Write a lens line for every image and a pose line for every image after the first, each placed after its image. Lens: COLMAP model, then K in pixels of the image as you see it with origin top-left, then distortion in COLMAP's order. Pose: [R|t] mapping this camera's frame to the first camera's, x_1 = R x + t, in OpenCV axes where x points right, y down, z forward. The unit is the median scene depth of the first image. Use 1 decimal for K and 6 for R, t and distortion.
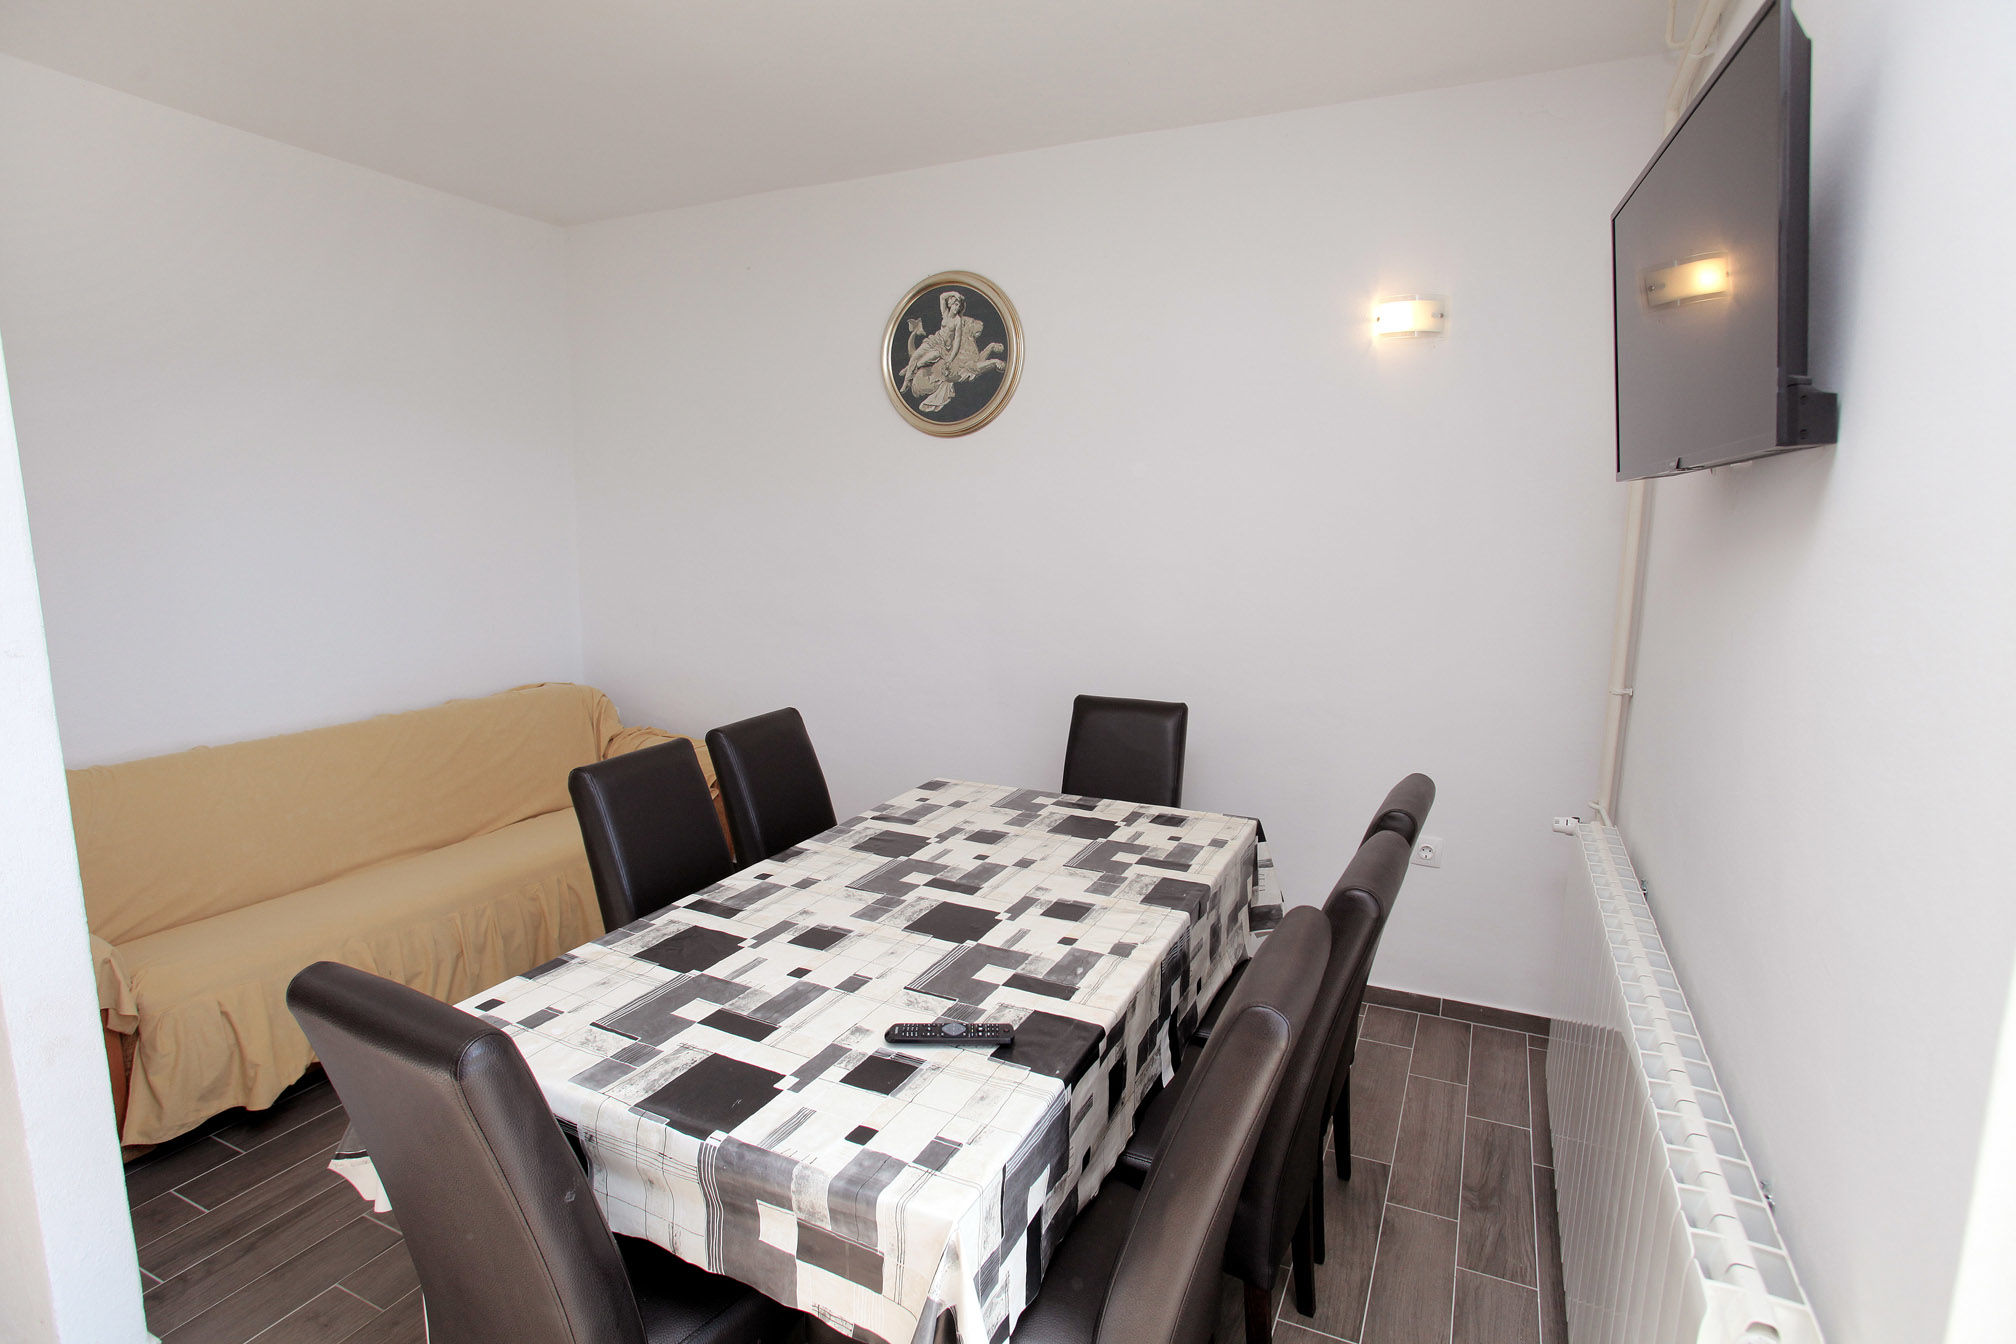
lens RADIAL K [[1036.0, 0, 1007.5], [0, 1036.0, 678.5], [0, 0, 1]] dist [-0.034912, 0.007264]
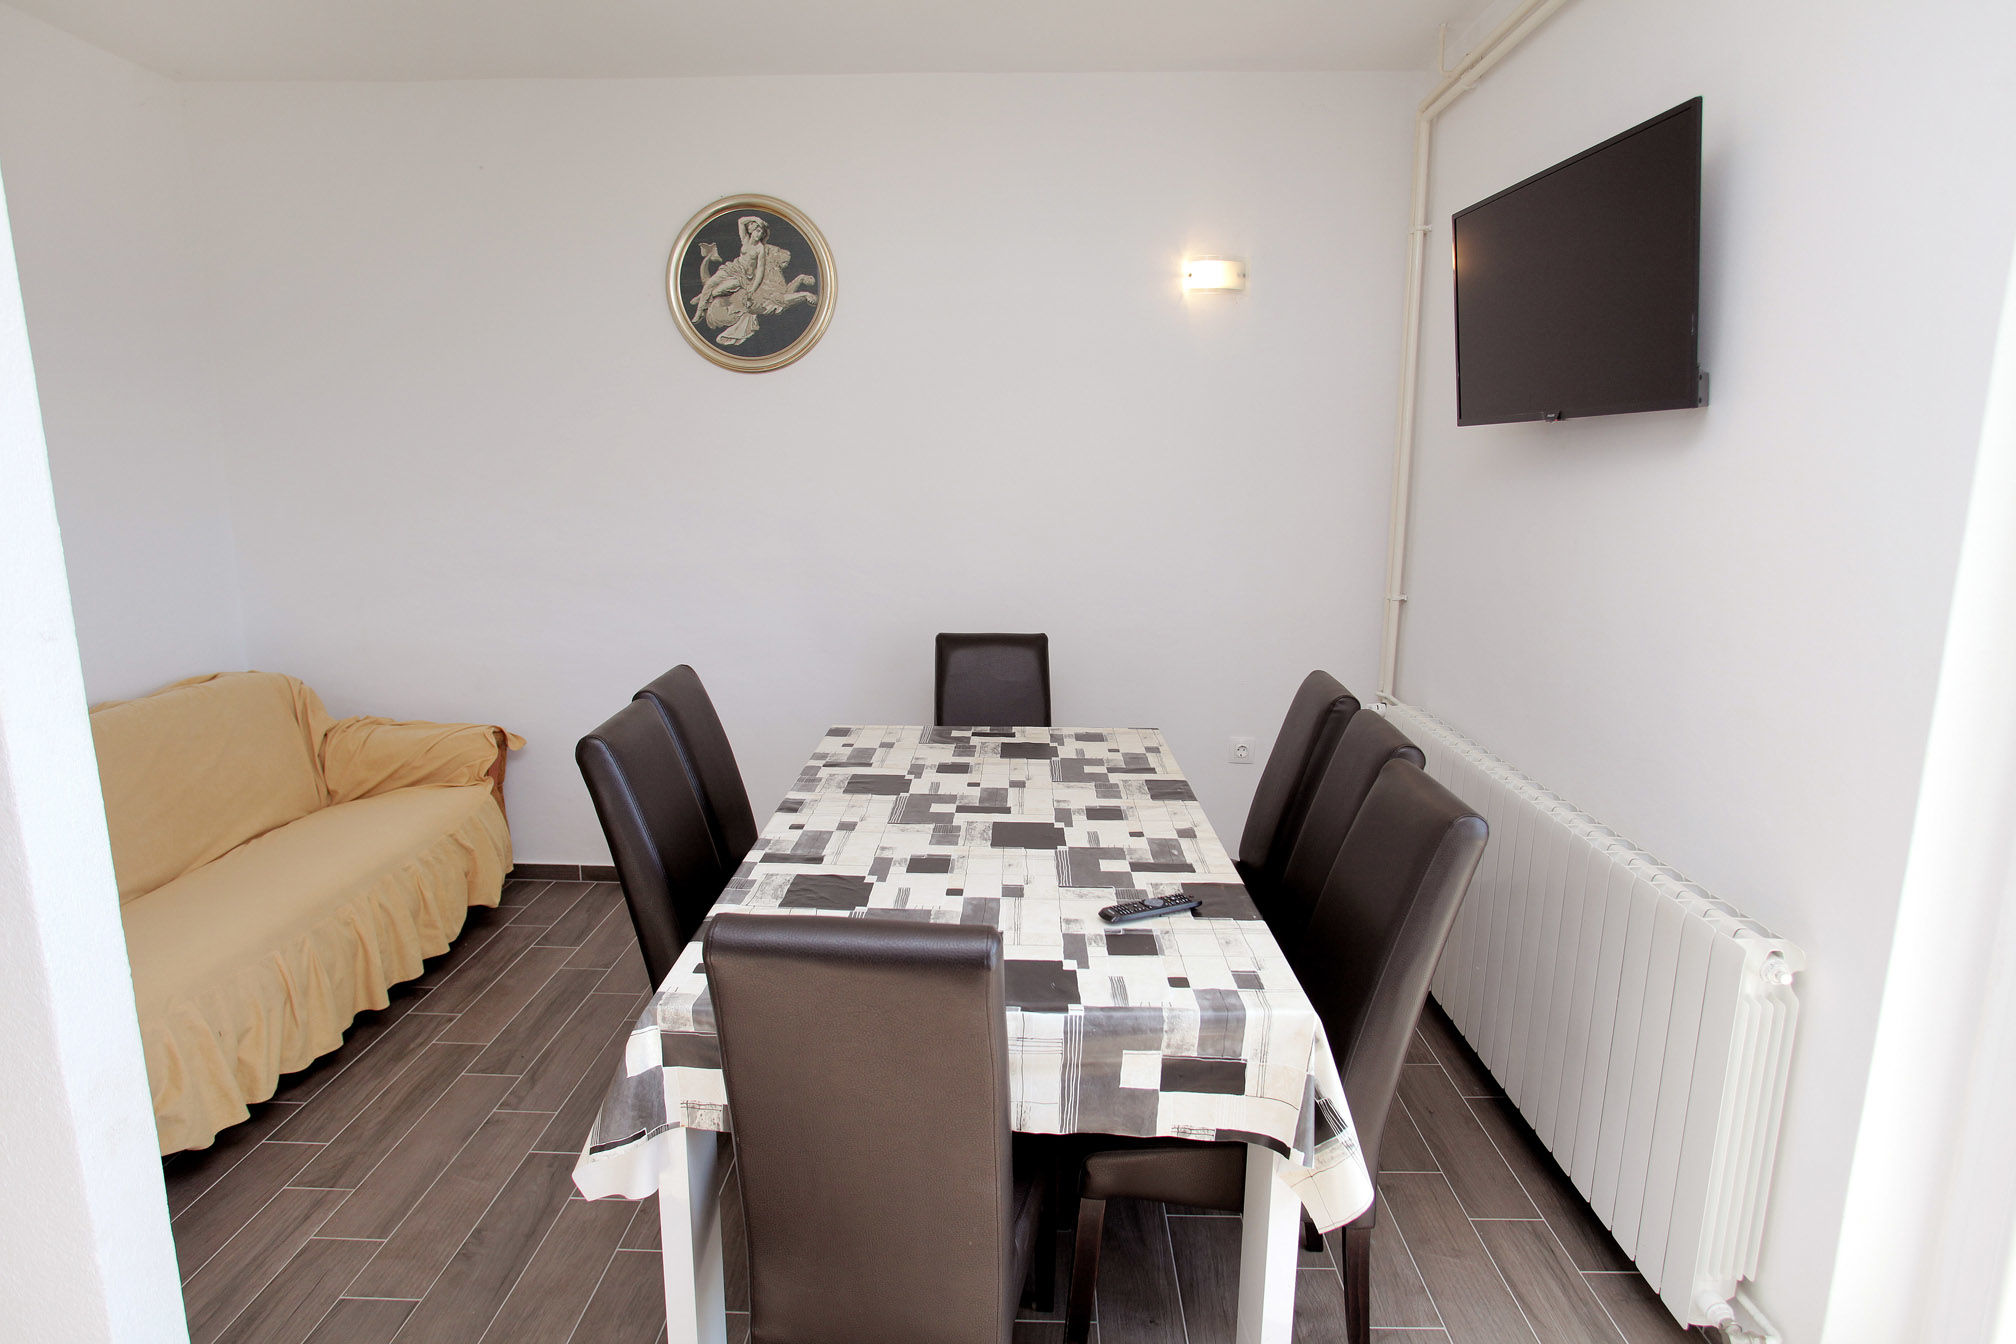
lens RADIAL K [[1125.5, 0, 1009.5], [0, 1125.5, 669.6], [0, 0, 1]] dist [-0.023643, 0.003634]
pose [[0.914448, -0.081763, 0.396358, -0.327894], [0.069295, 0.996549, 0.045701, 0.006071], [-0.398726, -0.014325, 0.916958, -0.039808]]
